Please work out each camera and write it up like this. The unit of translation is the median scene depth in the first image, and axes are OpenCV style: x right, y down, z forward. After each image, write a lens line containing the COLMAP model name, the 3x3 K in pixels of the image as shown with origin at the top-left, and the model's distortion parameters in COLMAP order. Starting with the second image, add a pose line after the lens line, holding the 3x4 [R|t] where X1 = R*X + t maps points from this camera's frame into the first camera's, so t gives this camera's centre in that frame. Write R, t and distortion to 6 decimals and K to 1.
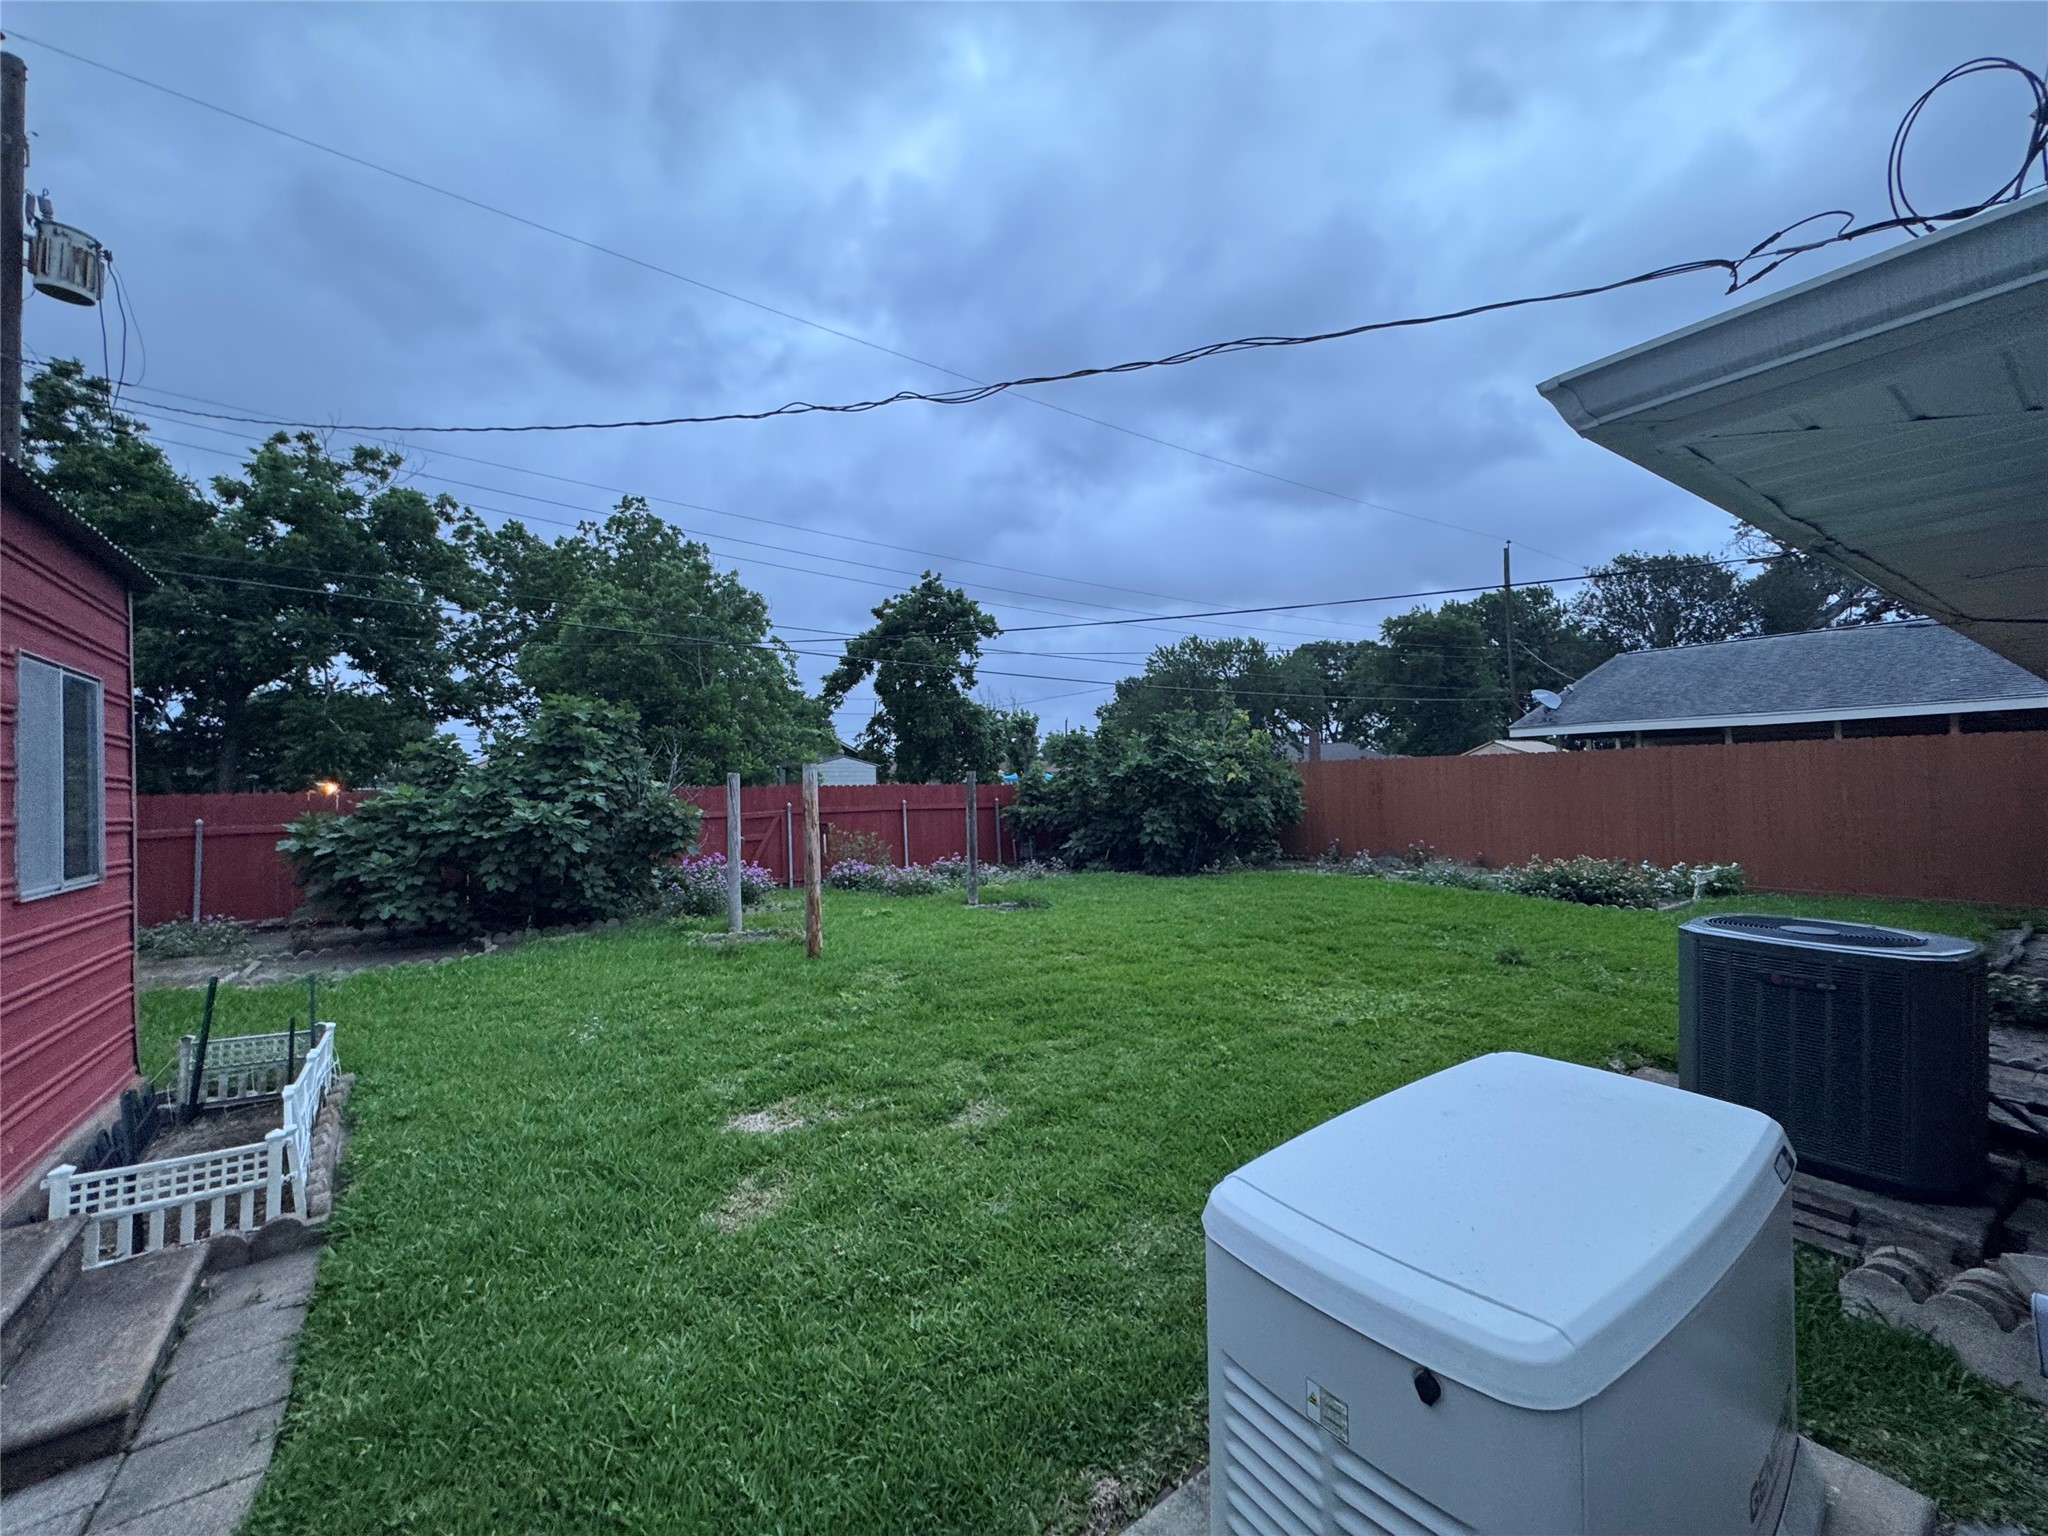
lens RADIAL K [[815.3, 0, 1018.4], [0, 815.3, 770.3], [0, 0, 1]] dist [-0.006231, 0.001326]
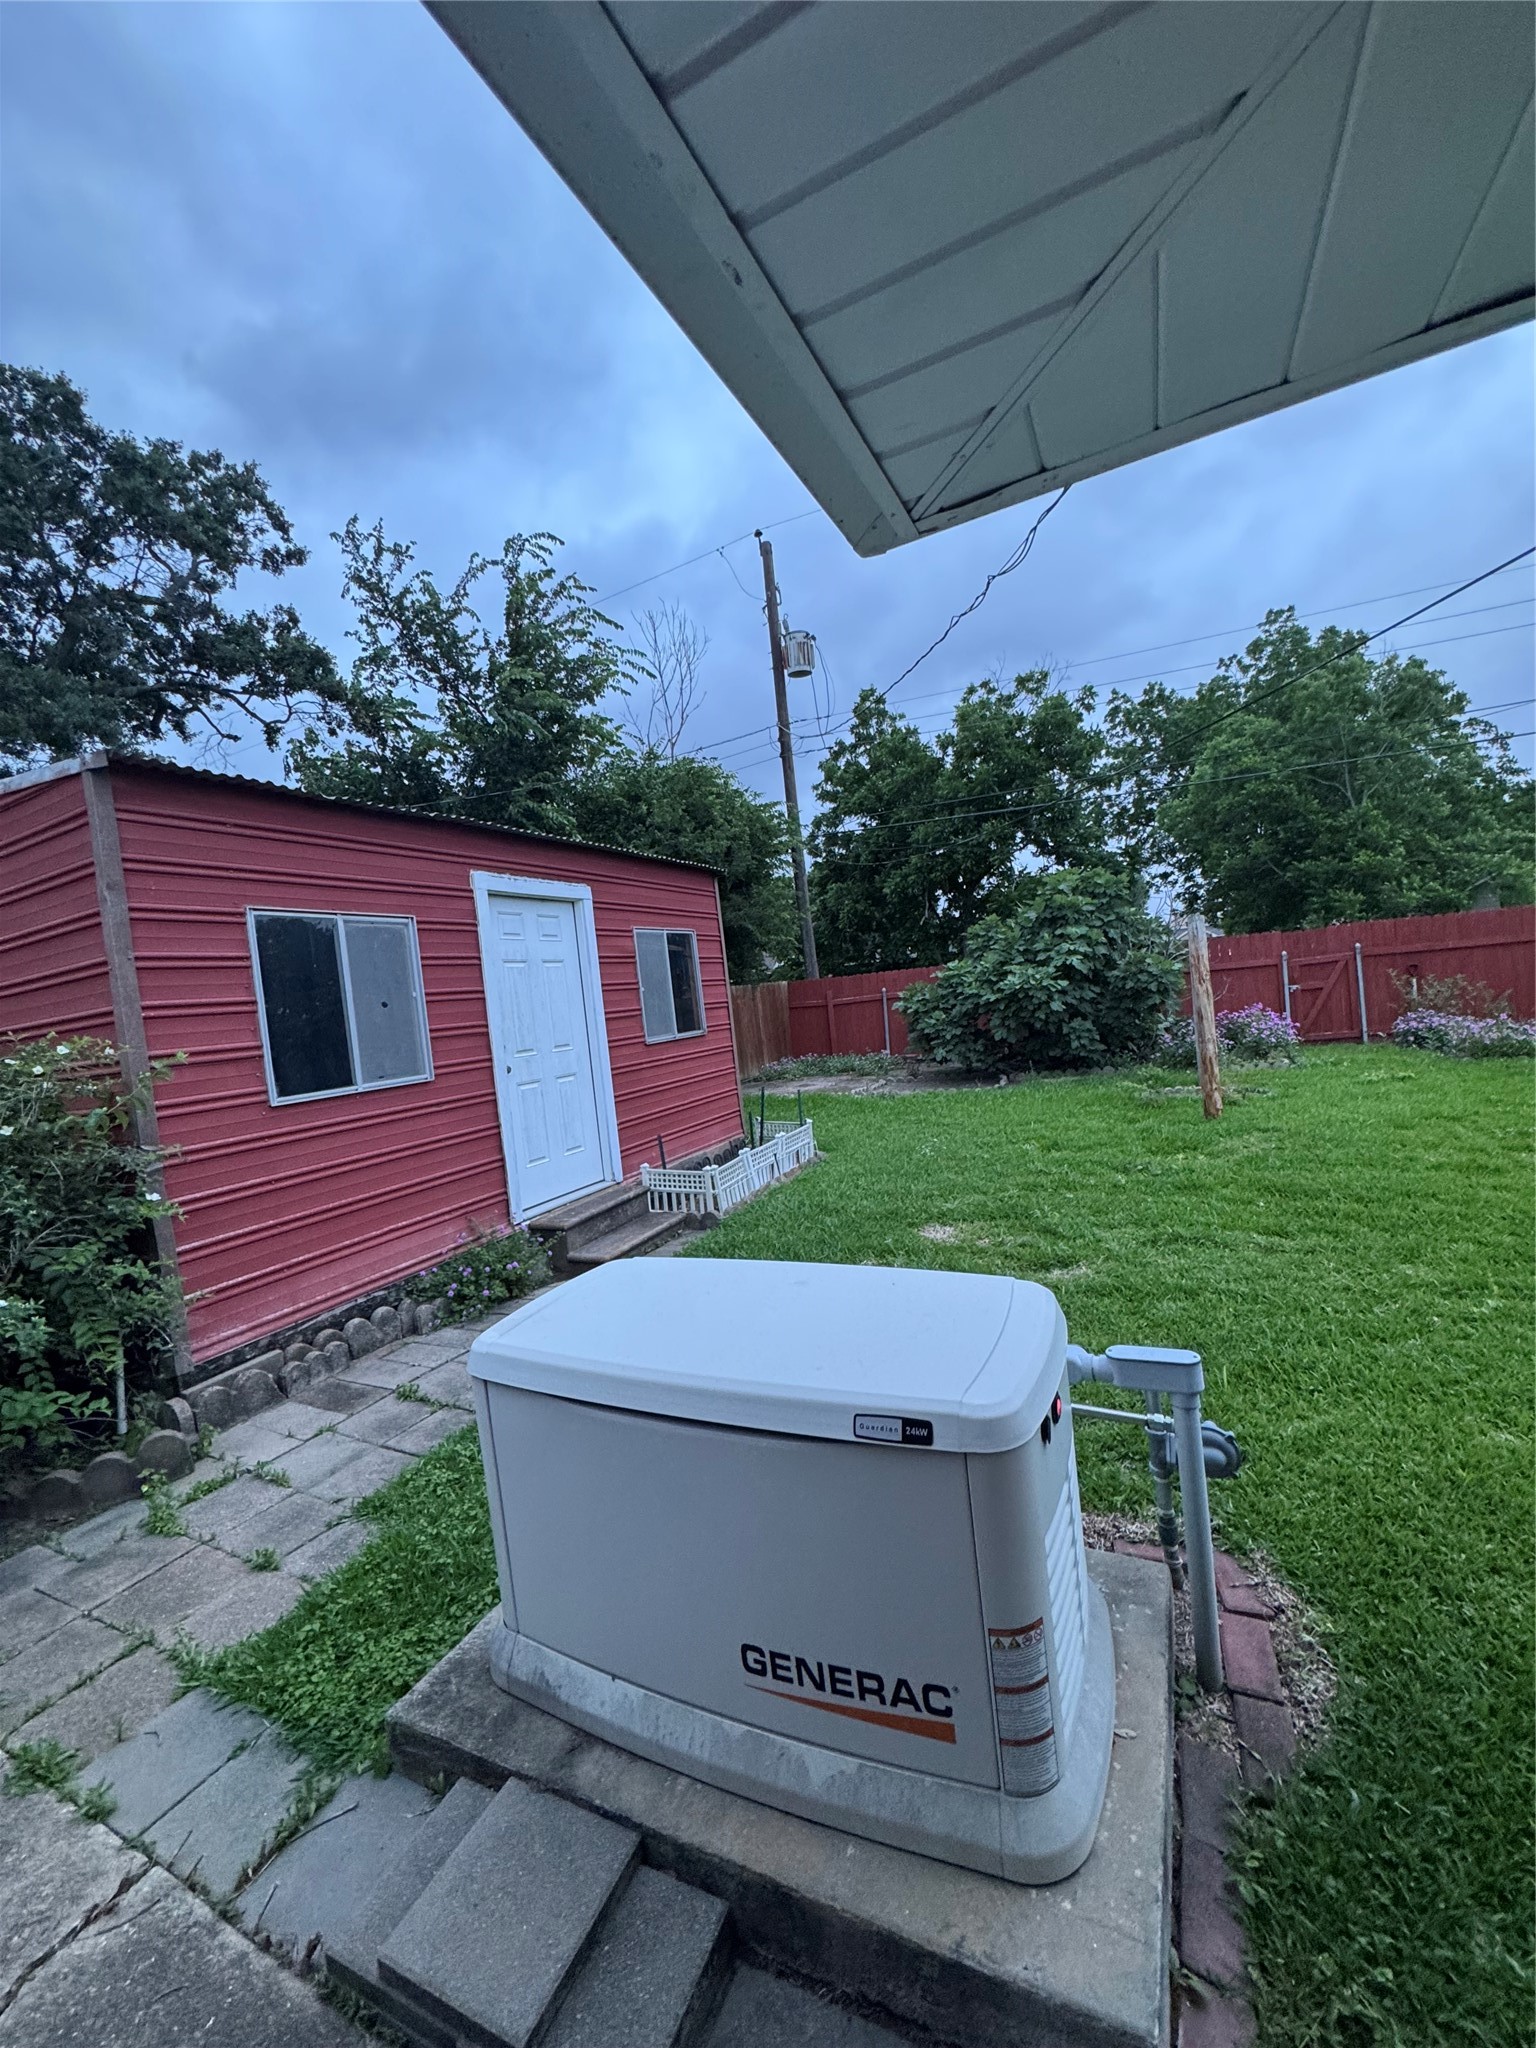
lens RADIAL K [[815.3, 0, 774.8], [0, 815.3, 1025.3], [0, 0, 1]] dist [-0.006231, 0.001326]
pose [[0.474617, 0.010853, -0.880125, 0.289350], [0.107731, 0.991690, 0.070324, -0.001045], [0.873575, -0.128194, 0.469504, 0.097007]]
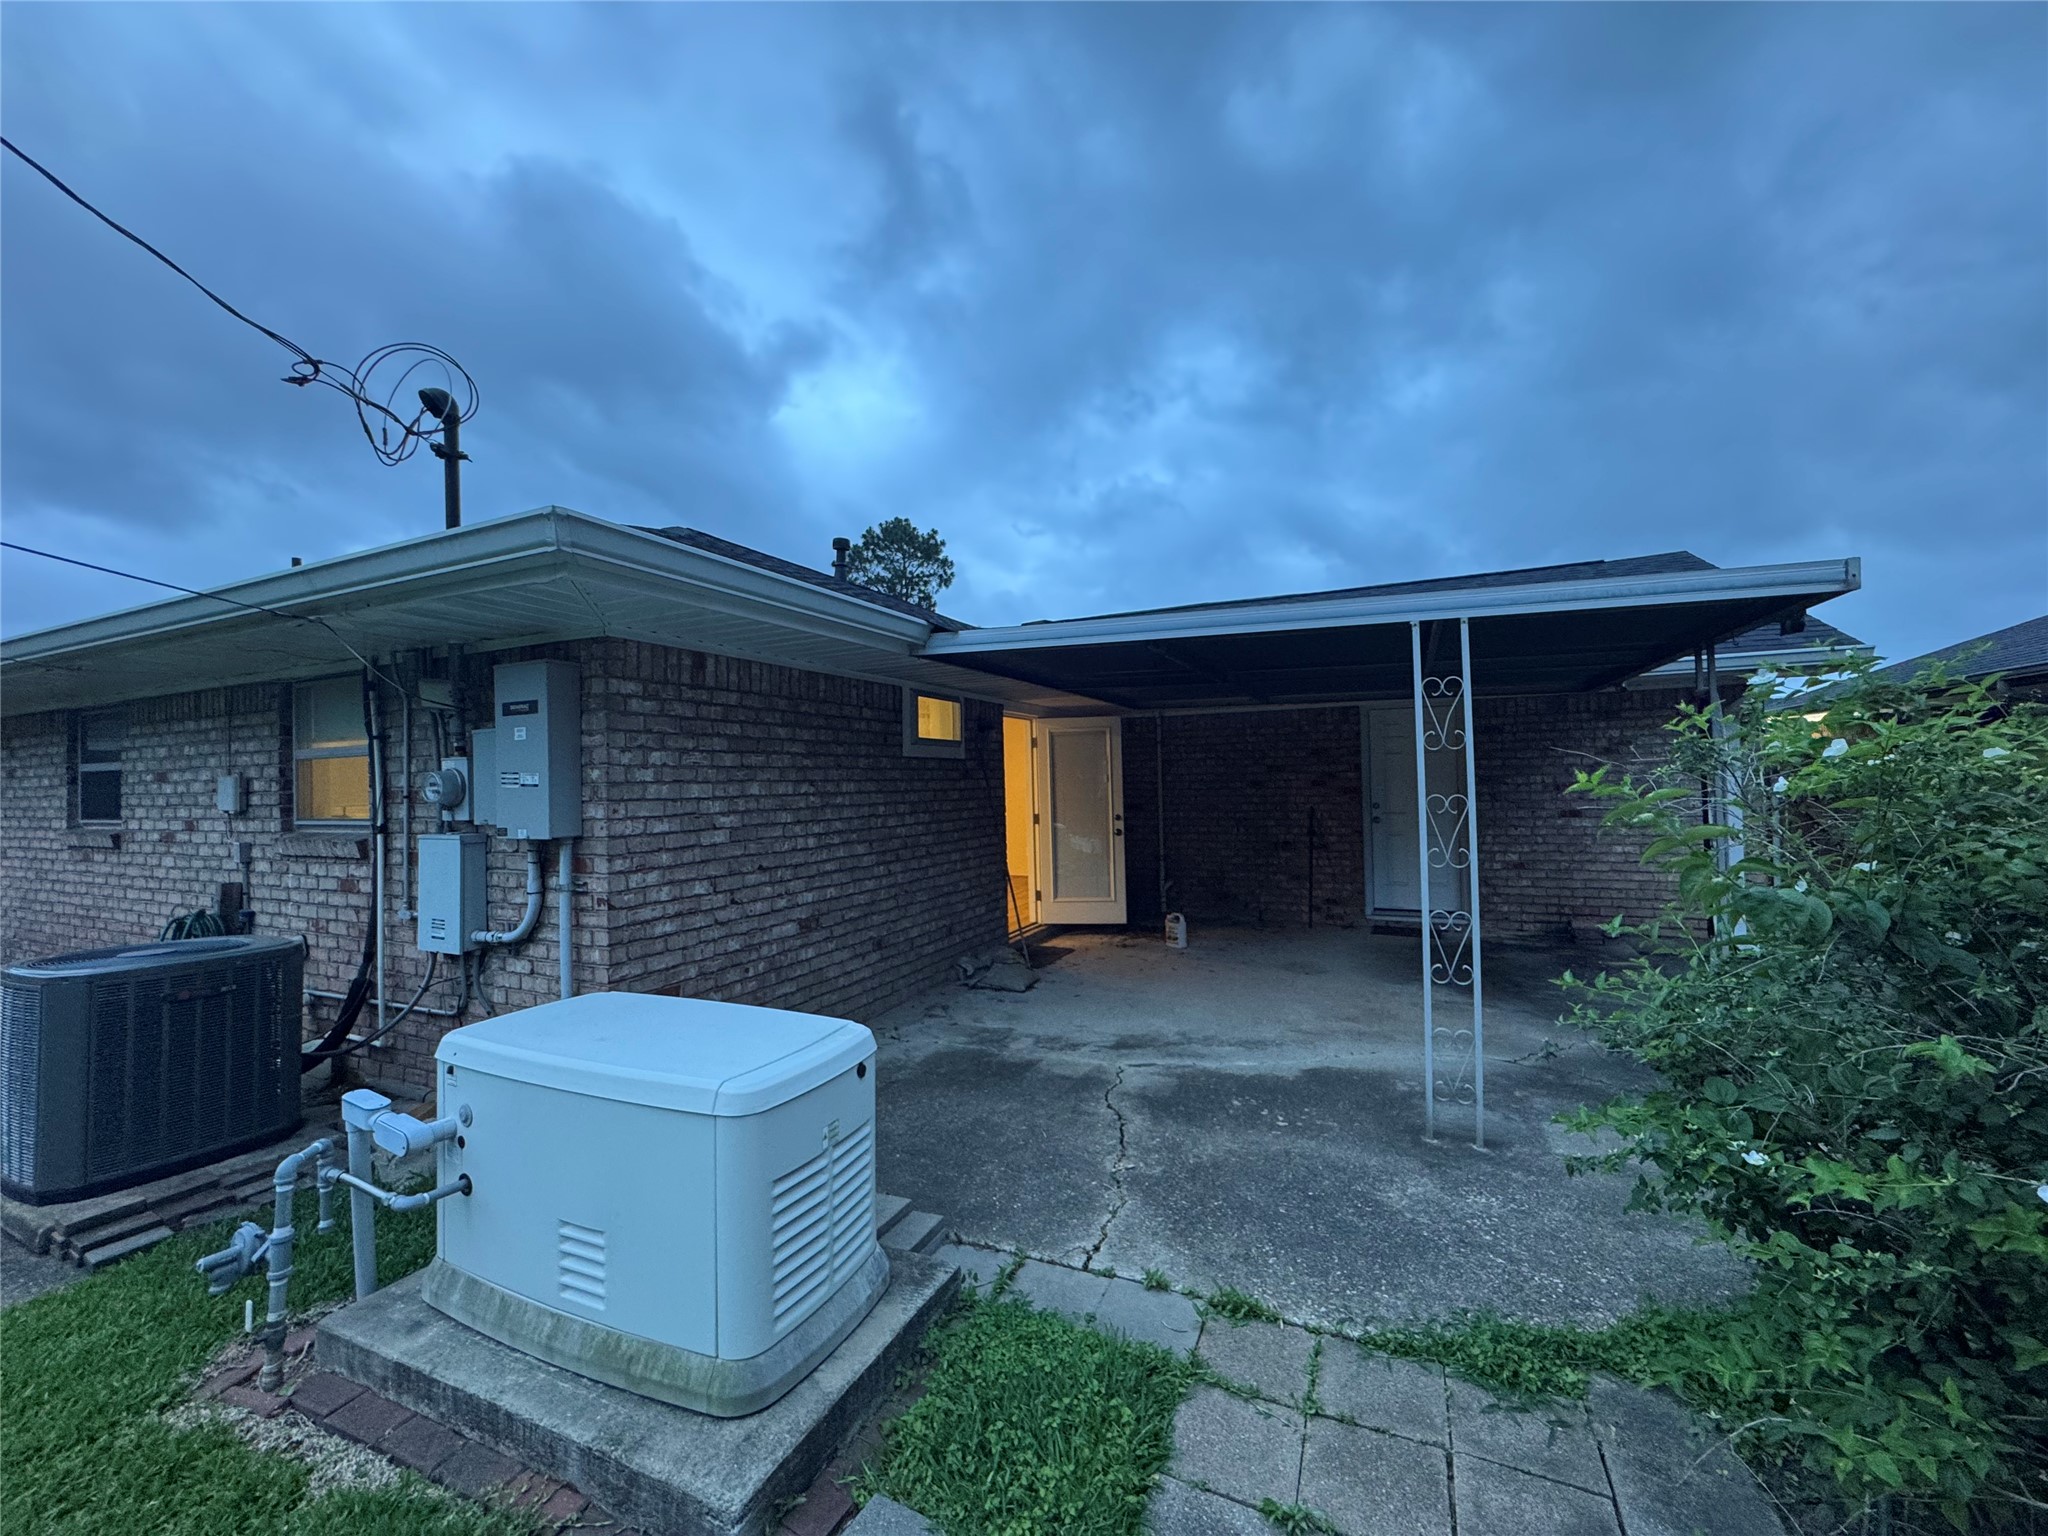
lens RADIAL K [[815.3, 0, 1026.7], [0, 815.3, 762.3], [0, 0, 1]] dist [-0.006231, 0.001326]
pose [[-0.505260, 0.048400, 0.861609, -0.196522], [0.016807, 0.998788, -0.046250, 0.007512], [-0.862803, -0.008888, -0.505462, 0.211422]]
